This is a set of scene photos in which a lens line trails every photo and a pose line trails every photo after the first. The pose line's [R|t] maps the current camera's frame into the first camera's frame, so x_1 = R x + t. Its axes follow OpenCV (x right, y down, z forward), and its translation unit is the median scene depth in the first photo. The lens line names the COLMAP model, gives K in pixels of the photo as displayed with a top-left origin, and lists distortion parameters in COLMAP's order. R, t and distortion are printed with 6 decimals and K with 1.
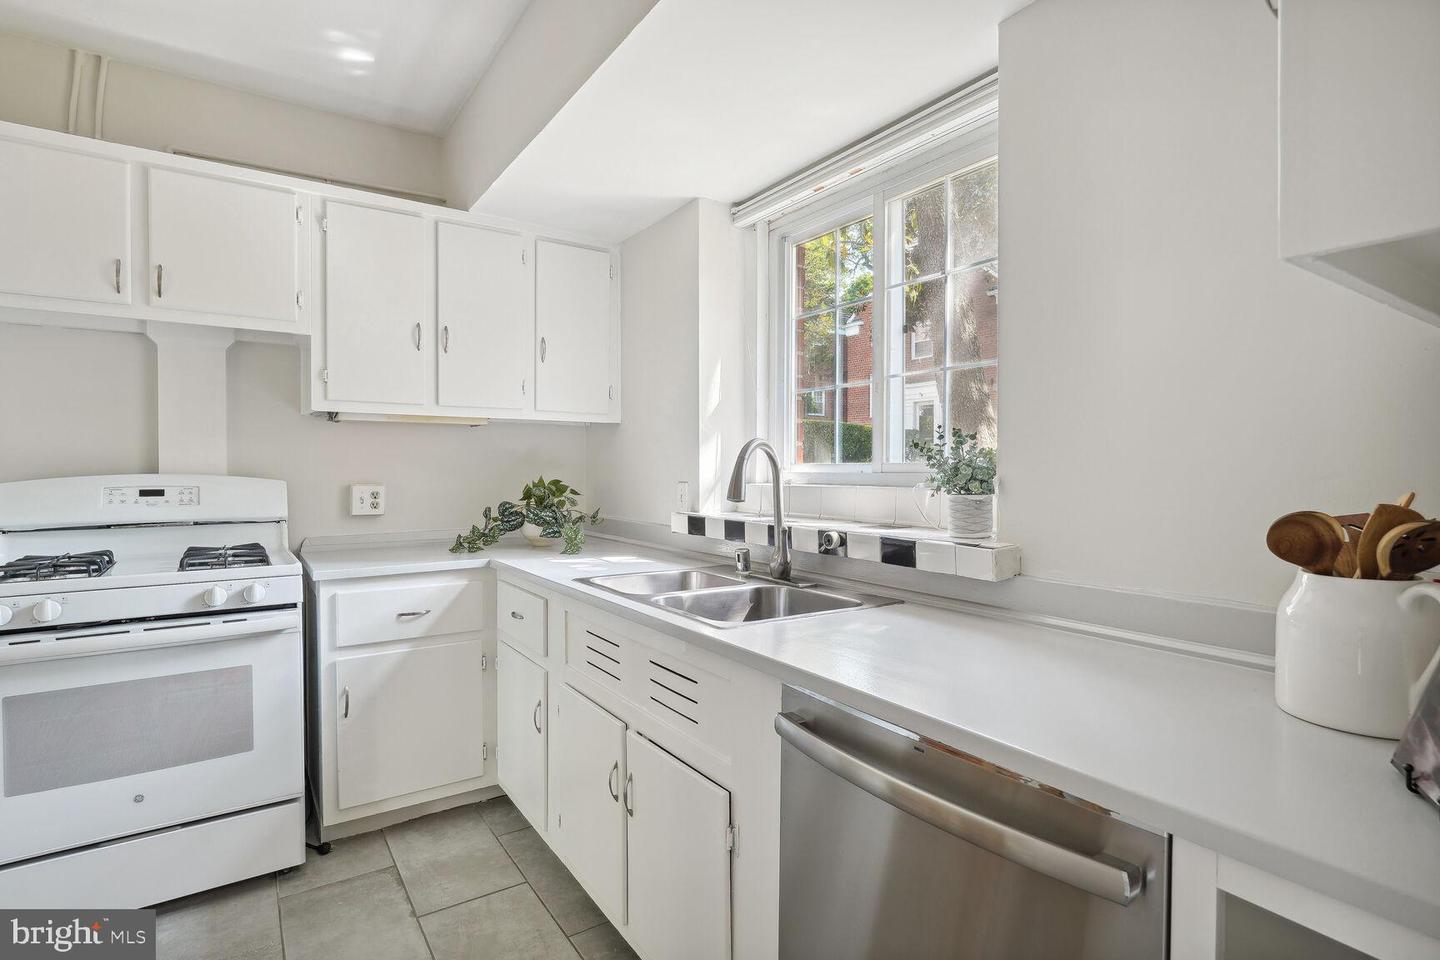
lens RADIAL K [[717.8, 0, 714.8], [0, 717.8, 484.3], [0, 0, 1]] dist [-0.000044, 0.000701]
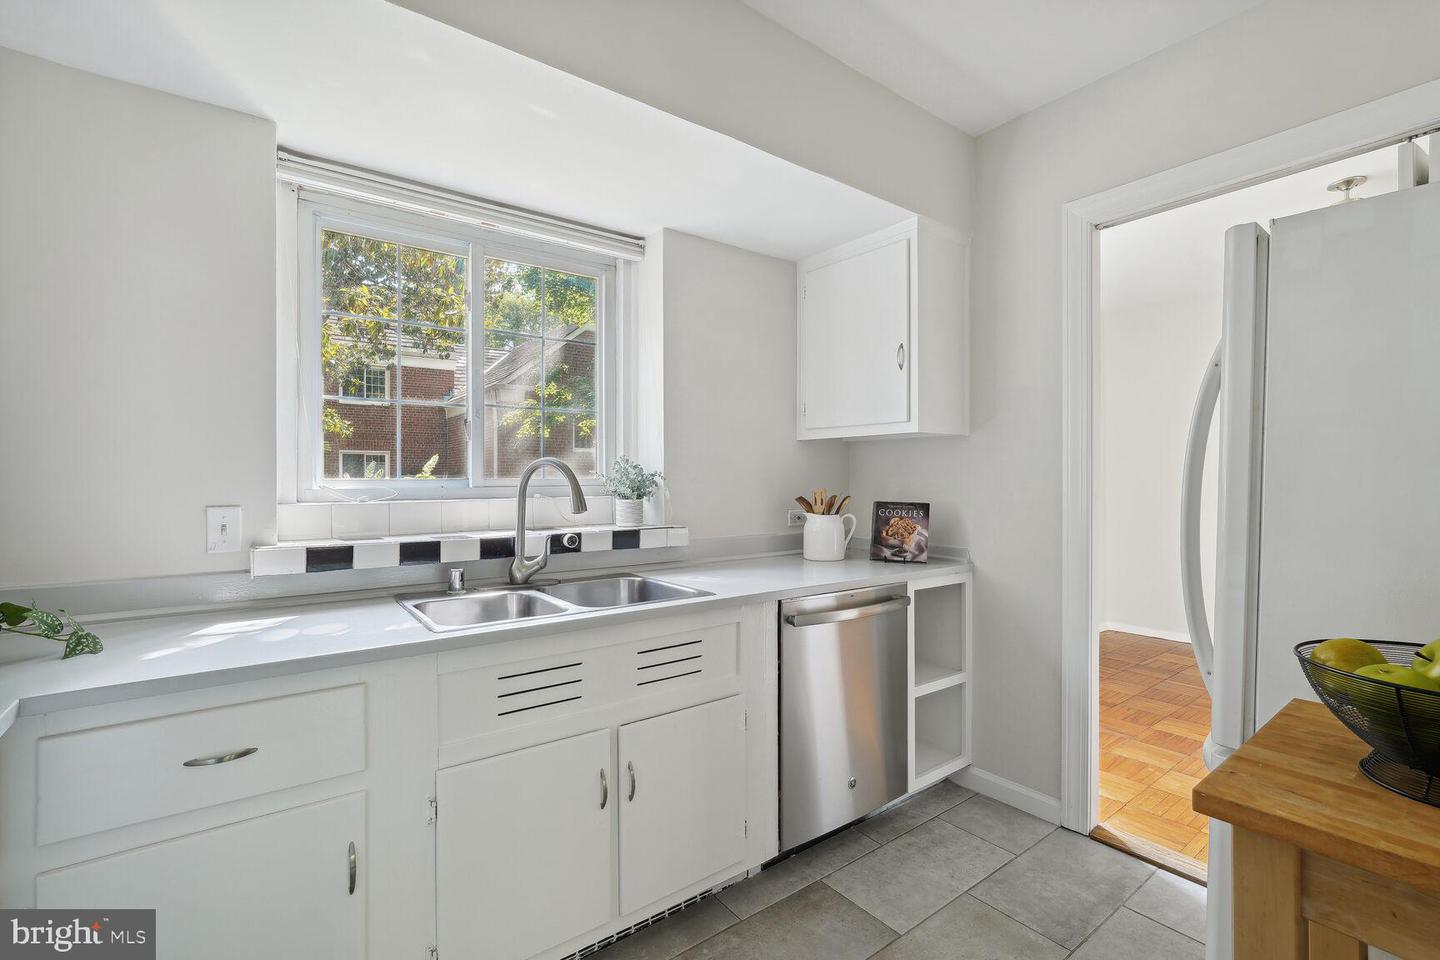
lens RADIAL K [[632.5, 0, 720.0], [0, 632.5, 480.0], [0, 0, 1]] dist [-0.025333, 0.013045]
pose [[-0.049761, -0.006598, 0.998739, -0.751770], [0.025039, 0.999656, 0.007852, -0.023932], [-0.998447, 0.025398, -0.049579, 0.625064]]
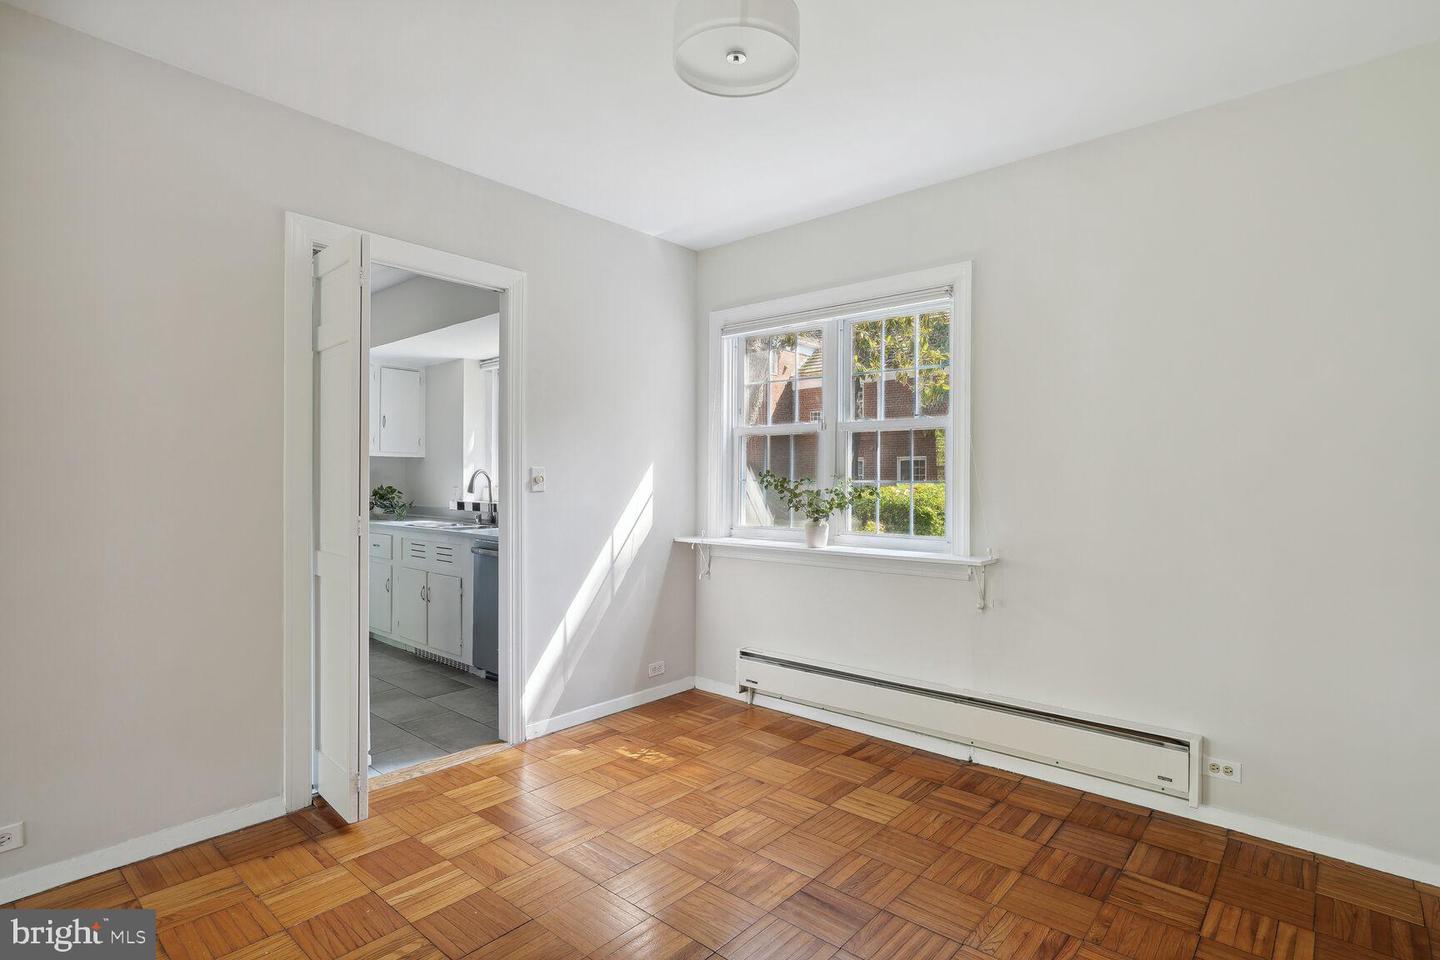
lens RADIAL K [[717.8, 0, 714.8], [0, 717.8, 484.3], [0, 0, 1]] dist [-0.000044, 0.000701]
pose [[0.966843, 0.001891, 0.255363, 0.174755], [0.002945, 0.999824, -0.018554, 0.035027], [-0.255353, 0.018691, 0.966667, -1.430586]]
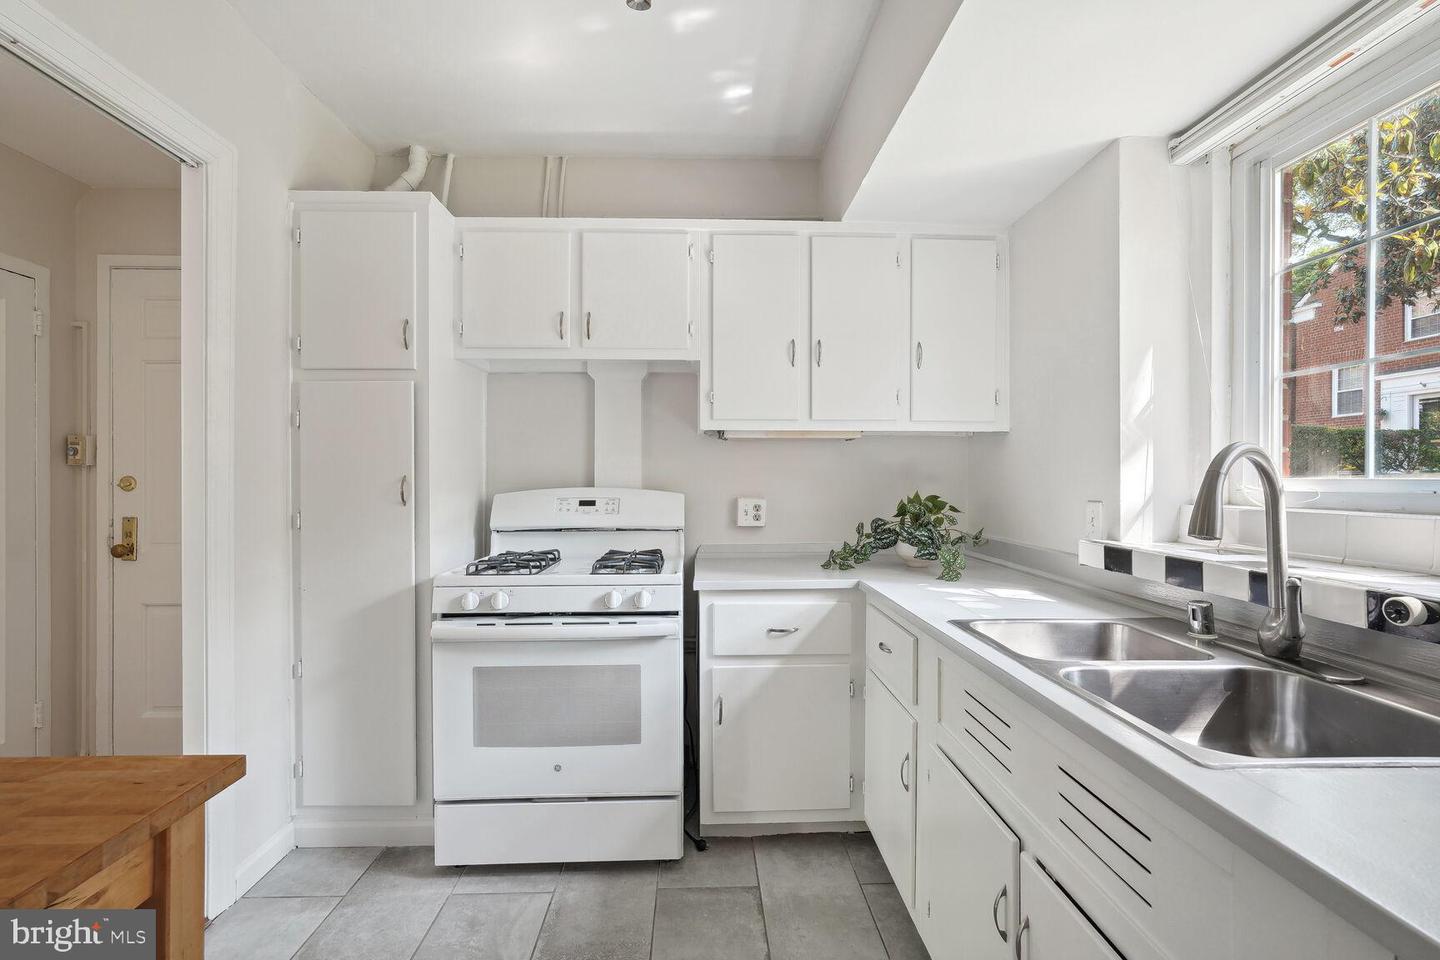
lens RADIAL K [[632.5, 0, 720.0], [0, 632.5, 480.0], [0, 0, 1]] dist [-0.025333, 0.013045]
pose [[0.849827, 0.000864, -0.527061, -0.034318], [-0.011670, 0.999784, -0.017178, -0.011089], [0.526933, 0.020749, 0.849654, 0.210698]]
